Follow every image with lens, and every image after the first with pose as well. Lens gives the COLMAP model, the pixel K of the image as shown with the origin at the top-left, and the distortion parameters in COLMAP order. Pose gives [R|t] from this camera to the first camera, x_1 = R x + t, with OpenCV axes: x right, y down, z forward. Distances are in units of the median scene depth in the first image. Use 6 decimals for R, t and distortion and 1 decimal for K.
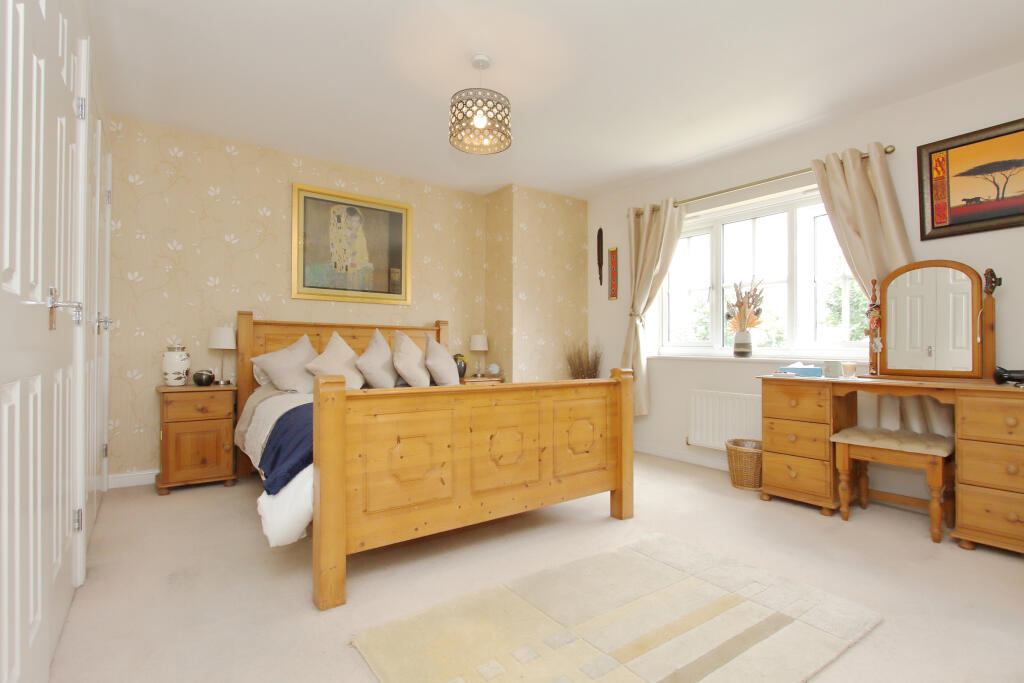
lens RADIAL K [[477.7, 0, 518.5], [0, 477.7, 346.8], [0, 0, 1]] dist [-0.015799, 0.000182]
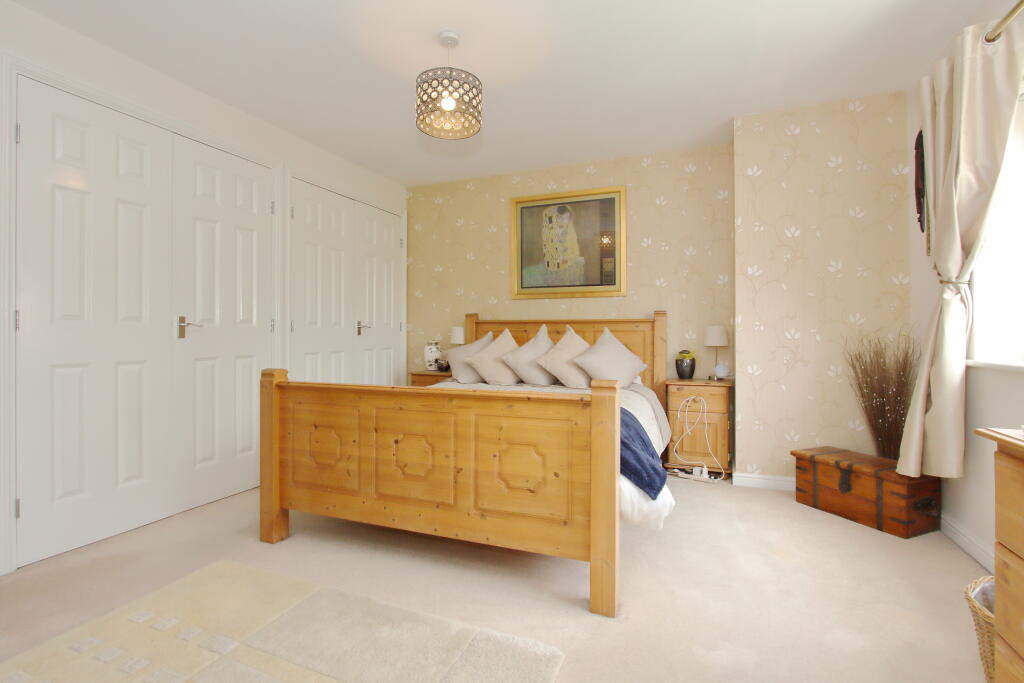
lens RADIAL K [[477.7, 0, 517.6], [0, 477.7, 335.9], [0, 0, 1]] dist [-0.015799, 0.000182]
pose [[0.539066, -0.006190, -0.842241, 0.482909], [0.005337, 0.999978, -0.003934, -0.009436], [0.842247, -0.002374, 0.539087, 0.380747]]
